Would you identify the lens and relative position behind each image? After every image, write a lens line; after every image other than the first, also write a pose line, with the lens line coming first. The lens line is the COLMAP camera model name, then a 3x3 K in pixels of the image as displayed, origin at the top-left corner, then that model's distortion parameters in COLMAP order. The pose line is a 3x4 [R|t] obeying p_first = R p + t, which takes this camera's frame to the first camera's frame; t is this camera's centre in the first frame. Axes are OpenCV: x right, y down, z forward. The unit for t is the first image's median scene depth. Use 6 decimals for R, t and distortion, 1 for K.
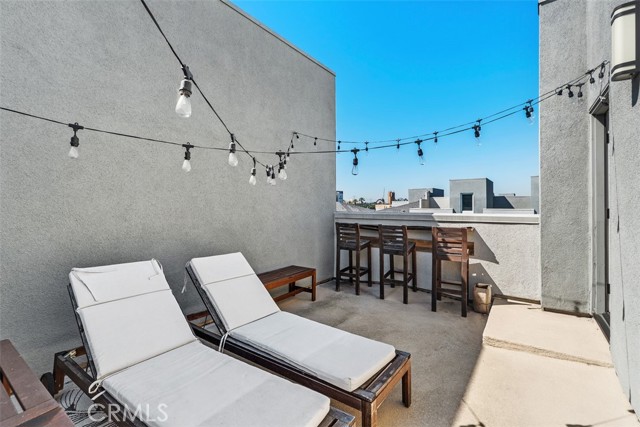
lens RADIAL K [[290.7, 0, 319.7], [0, 290.7, 210.8], [0, 0, 1]] dist [0.007566, -0.000534]
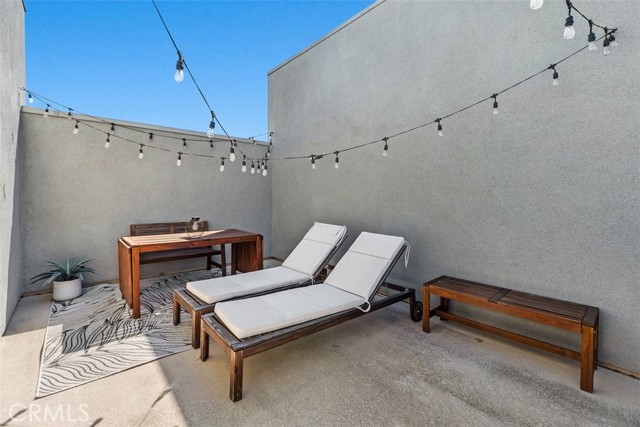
lens RADIAL K [[290.7, 0, 319.1], [0, 290.7, 208.4], [0, 0, 1]] dist [0.007566, -0.000534]
pose [[-0.245809, 0.033808, -0.968729, 0.653618], [-0.016274, 0.999107, 0.038998, 0.010625], [0.969182, 0.025351, -0.245039, 0.862162]]
